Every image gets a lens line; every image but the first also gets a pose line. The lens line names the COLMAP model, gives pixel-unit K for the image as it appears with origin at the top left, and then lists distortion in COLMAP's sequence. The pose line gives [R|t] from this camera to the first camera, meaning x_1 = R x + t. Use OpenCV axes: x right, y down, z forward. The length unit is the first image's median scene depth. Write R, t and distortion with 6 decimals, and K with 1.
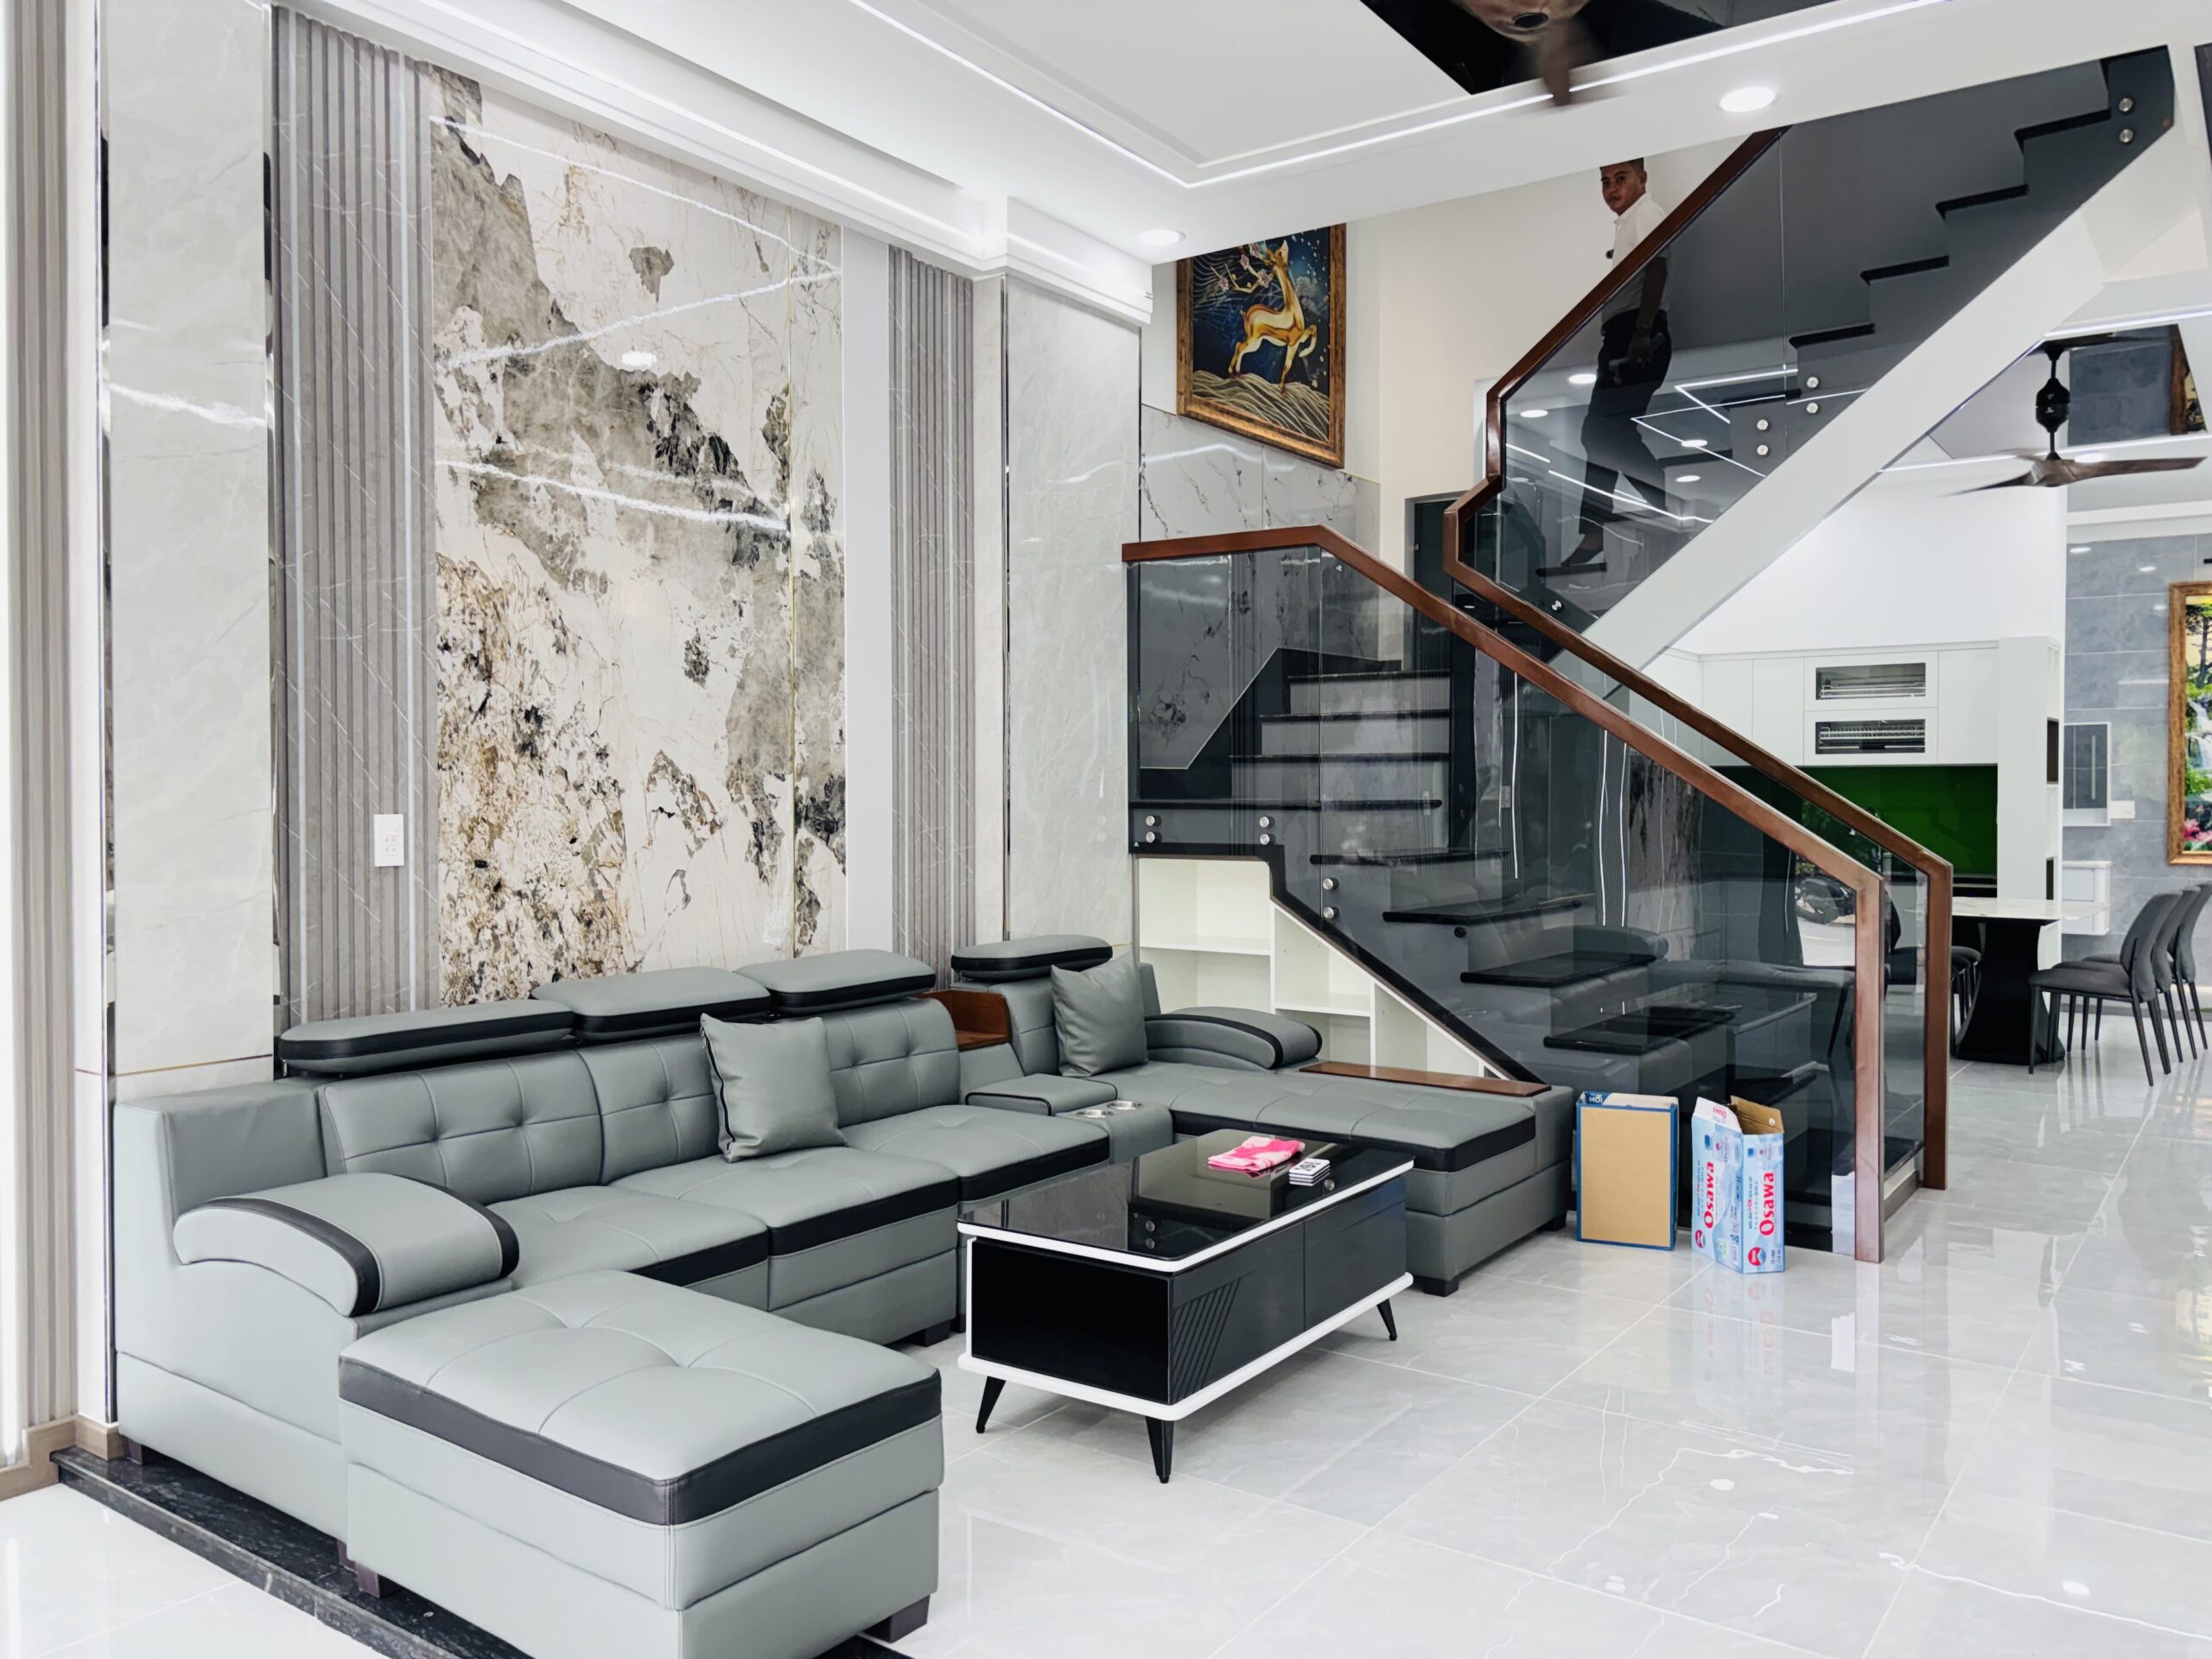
lens RADIAL K [[1645.7, 0, 1120.4], [0, 1645.7, 829.6], [0, 0, 1]] dist [0.011690, -0.009969]
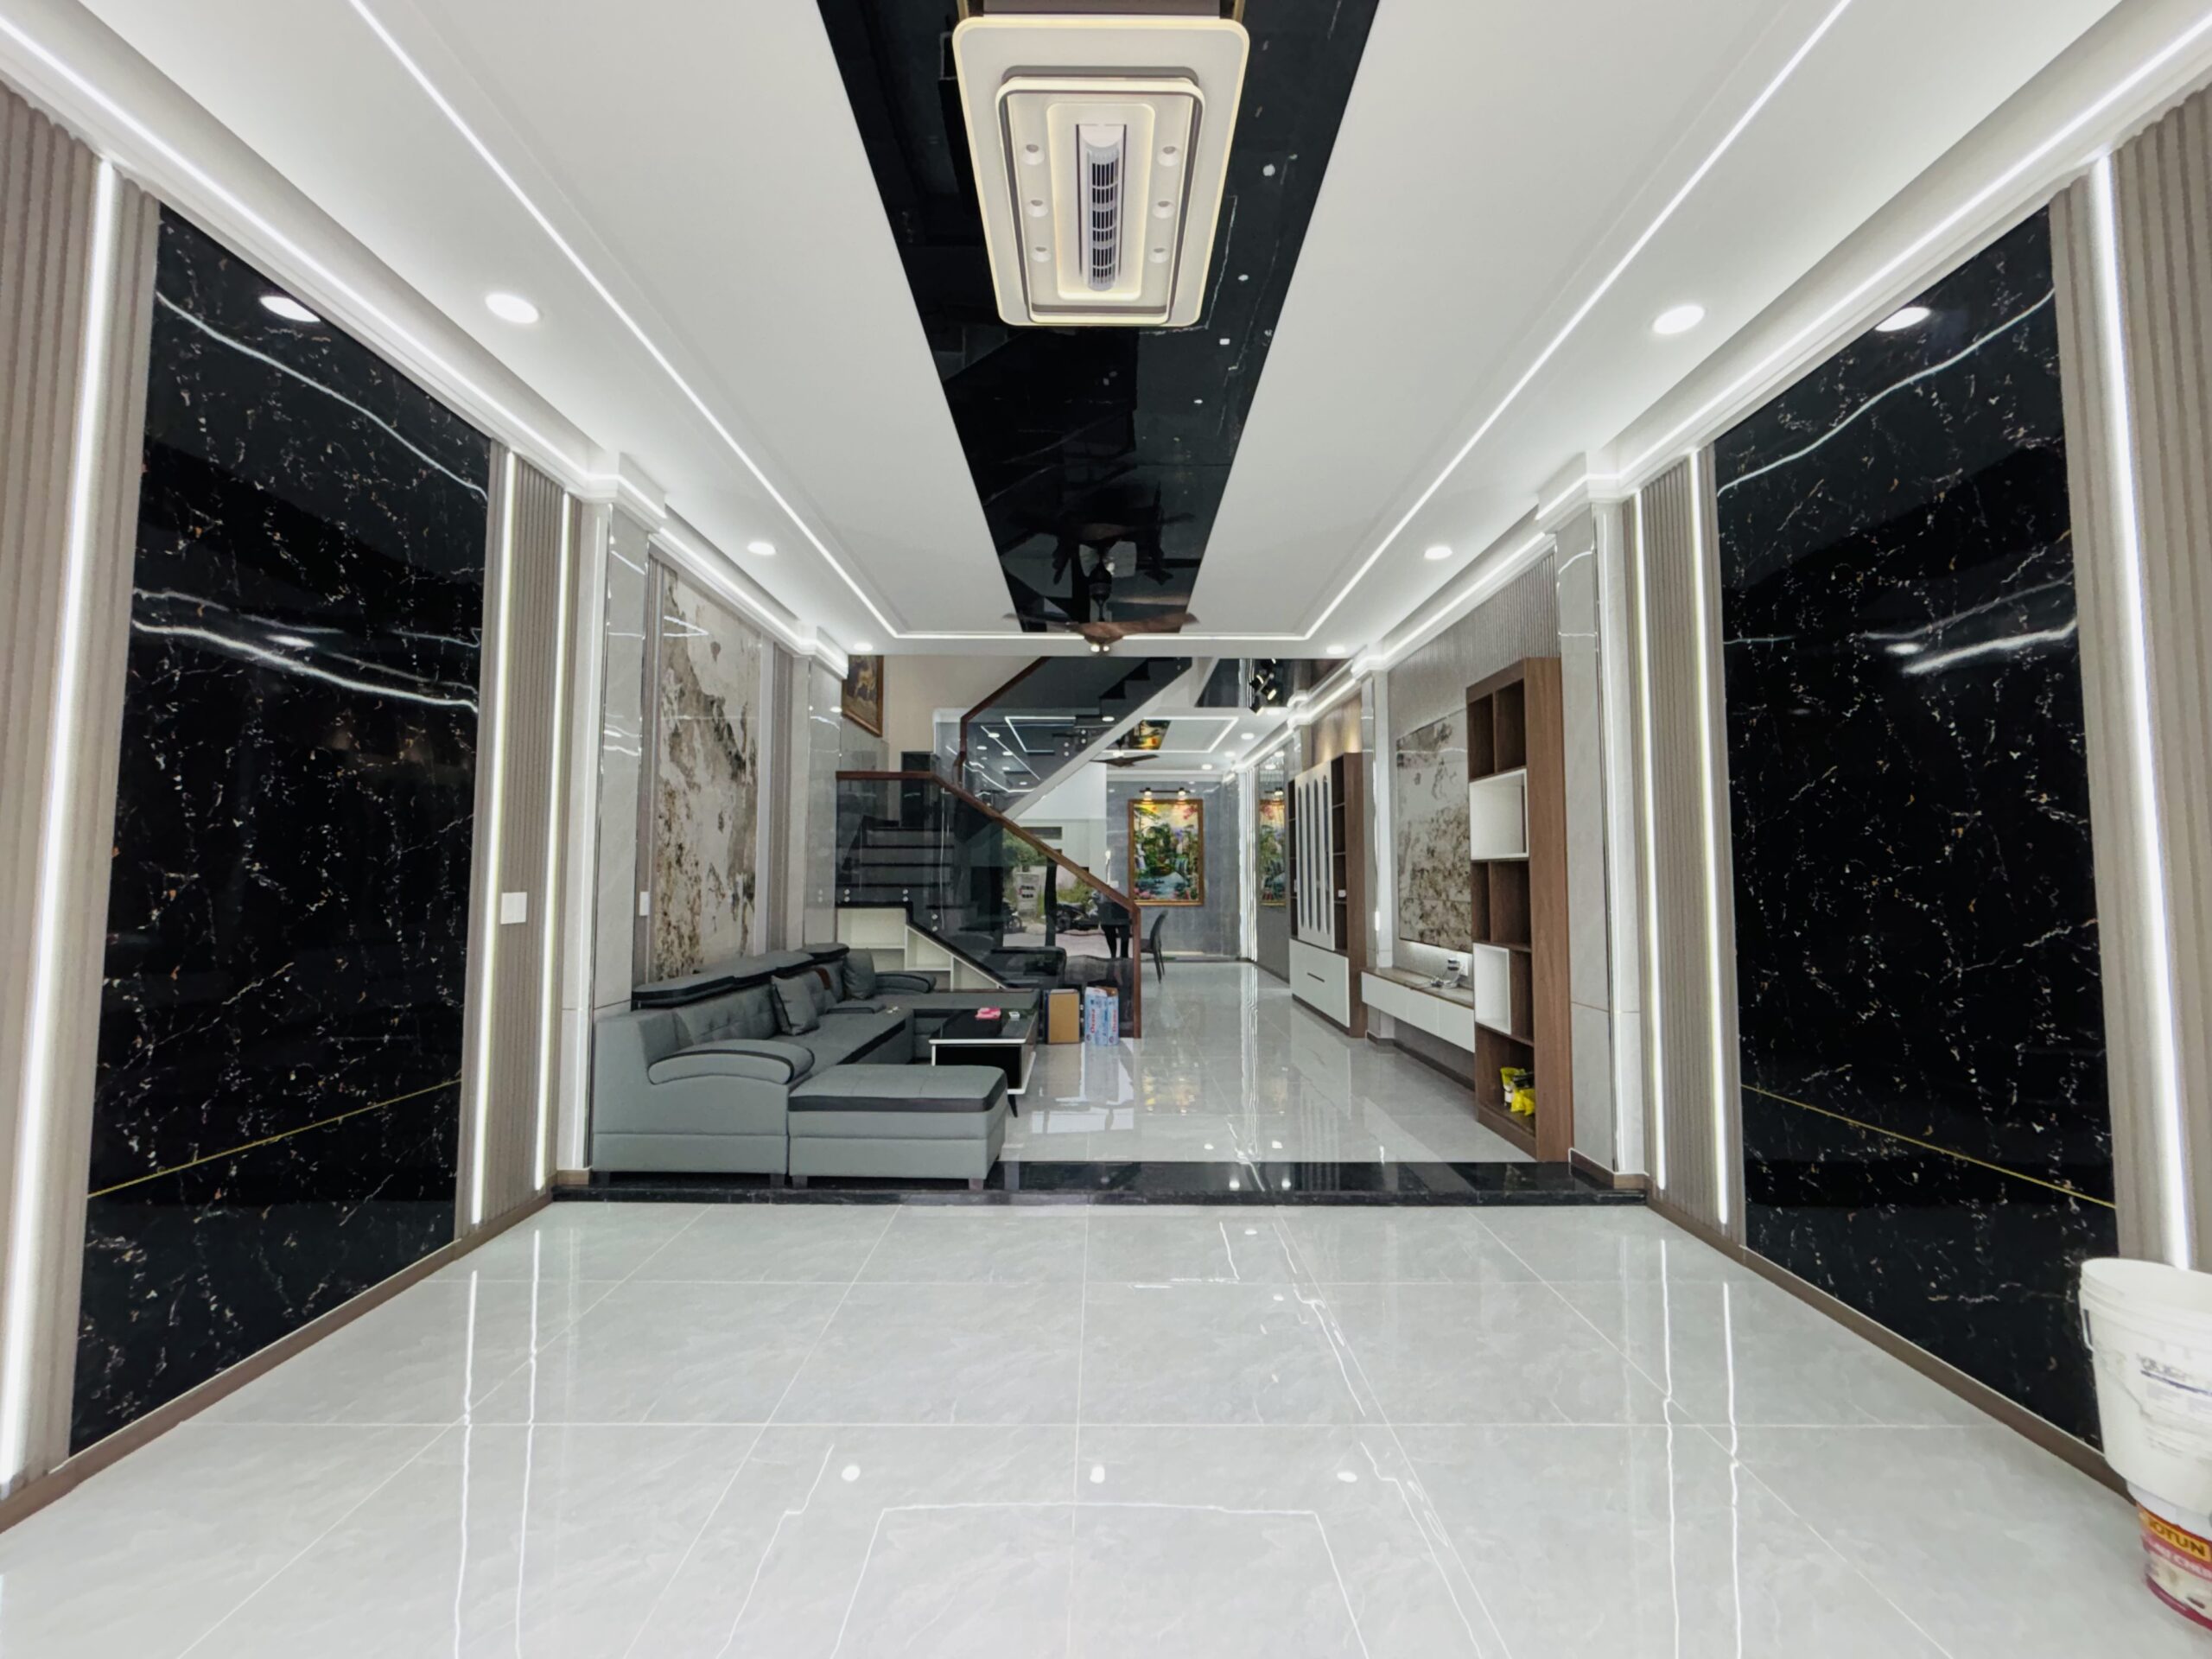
lens RADIAL K [[893.4, 0, 1106.2], [0, 893.4, 824.1], [0, 0, 1]] dist [0.001093, 0.000070]
pose [[0.810665, 0.036542, 0.584369, -0.426673], [0.009998, 0.997041, -0.076218, -0.001389], [-0.585425, 0.067630, 0.807901, -0.228229]]
